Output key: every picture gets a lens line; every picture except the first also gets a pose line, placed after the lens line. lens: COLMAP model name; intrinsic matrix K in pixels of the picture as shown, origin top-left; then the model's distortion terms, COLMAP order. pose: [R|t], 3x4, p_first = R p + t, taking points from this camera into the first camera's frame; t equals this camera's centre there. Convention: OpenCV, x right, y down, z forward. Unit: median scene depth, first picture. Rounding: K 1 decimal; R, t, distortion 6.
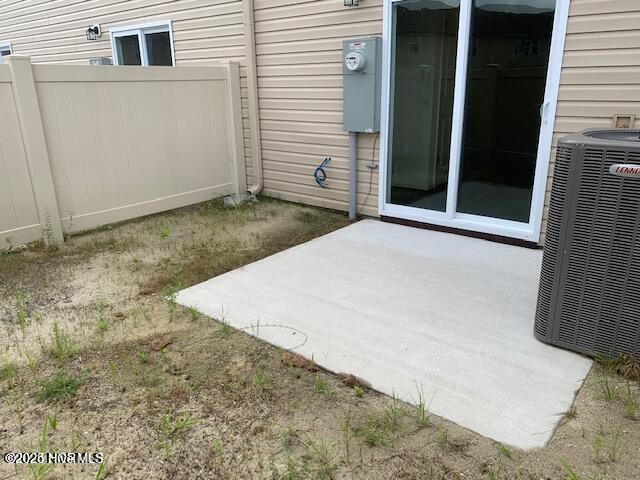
lens RADIAL K [[488.2, 0, 316.3], [0, 488.2, 236.1], [0, 0, 1]] dist [0.028665, -0.028889]
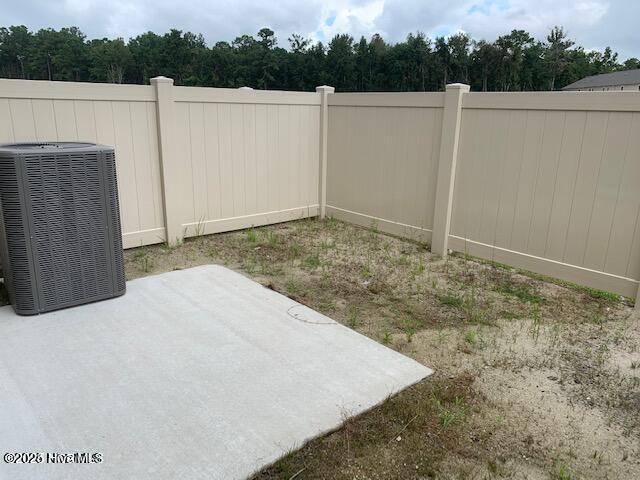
lens RADIAL K [[488.2, 0, 316.3], [0, 488.2, 236.1], [0, 0, 1]] dist [0.028665, -0.028889]
pose [[-0.986065, -0.046548, 0.159718, -0.277599], [0.046582, 0.844405, 0.533676, -0.609088], [-0.159708, 0.533678, -0.830470, 1.887454]]
